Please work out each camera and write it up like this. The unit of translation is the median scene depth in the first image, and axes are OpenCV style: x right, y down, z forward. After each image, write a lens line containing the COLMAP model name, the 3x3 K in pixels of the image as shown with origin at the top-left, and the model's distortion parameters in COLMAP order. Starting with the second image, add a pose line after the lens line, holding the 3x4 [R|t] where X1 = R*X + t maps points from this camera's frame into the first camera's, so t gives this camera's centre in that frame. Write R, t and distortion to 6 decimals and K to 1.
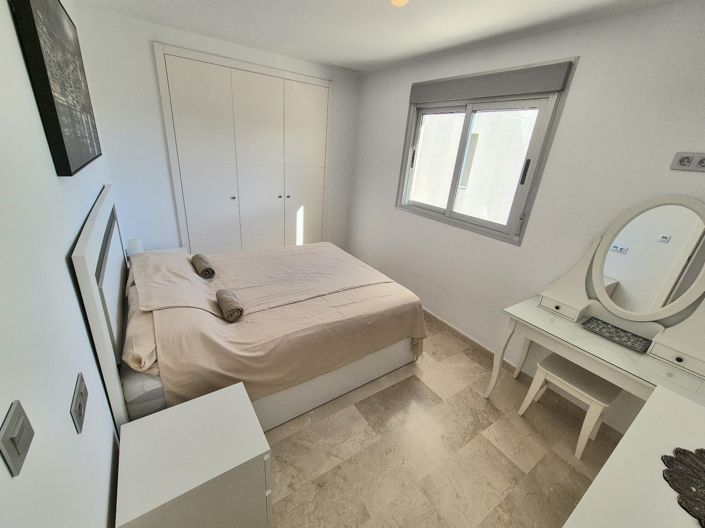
lens RADIAL K [[288.4, 0, 349.8], [0, 288.4, 262.7], [0, 0, 1]] dist [-0.001830, -0.000281]
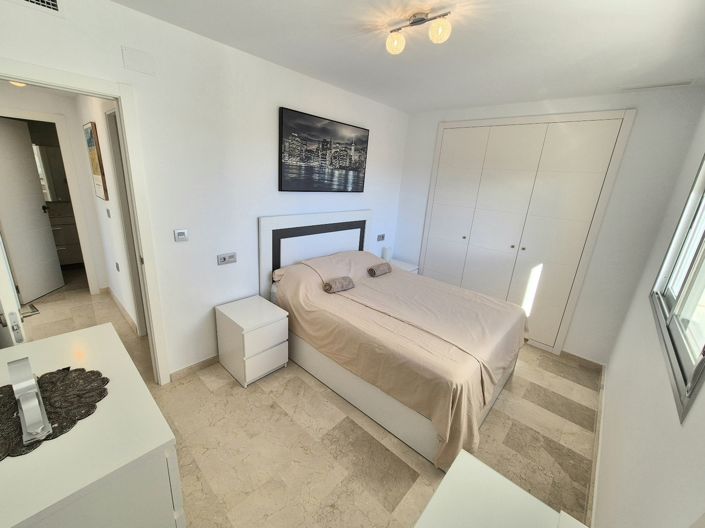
lens RADIAL K [[288.4, 0, 350.3], [0, 288.4, 261.8], [0, 0, 1]] dist [-0.001830, -0.000281]
pose [[0.239409, 0.215817, -0.946629, 0.887654], [-0.402585, 0.909284, 0.105486, -0.129489], [0.883521, 0.355844, 0.304576, 0.499897]]
